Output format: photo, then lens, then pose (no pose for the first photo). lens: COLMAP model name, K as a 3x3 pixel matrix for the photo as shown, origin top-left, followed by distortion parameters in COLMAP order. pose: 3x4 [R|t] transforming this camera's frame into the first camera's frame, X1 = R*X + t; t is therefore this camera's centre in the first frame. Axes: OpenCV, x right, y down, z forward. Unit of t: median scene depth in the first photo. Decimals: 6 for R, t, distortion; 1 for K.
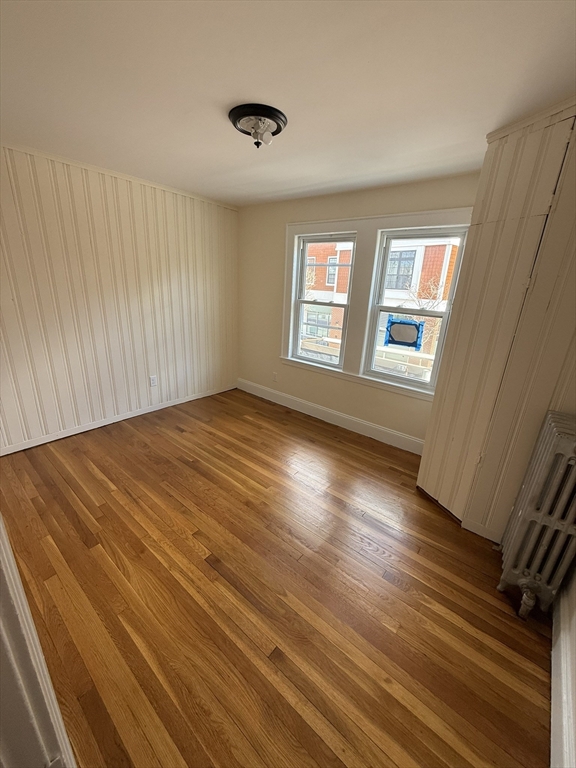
lens RADIAL K [[303.4, 0, 281.4], [0, 303.4, 379.6], [0, 0, 1]] dist [-0.003023, 0.000502]
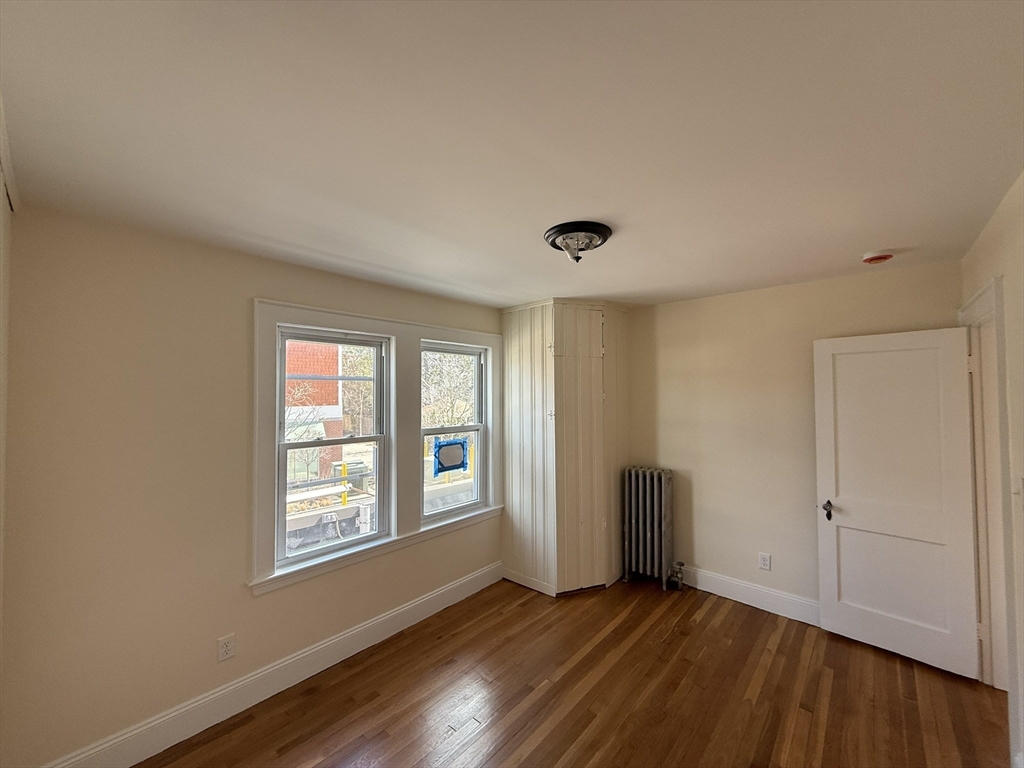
lens RADIAL K [[404.5, 0, 517.9], [0, 404.5, 381.7], [0, 0, 1]] dist [-0.003023, 0.000502]
pose [[0.033595, -0.017065, 0.999290, -0.705518], [0.324289, 0.945943, 0.005251, -0.288948], [-0.945361, 0.323882, 0.037313, 0.703359]]
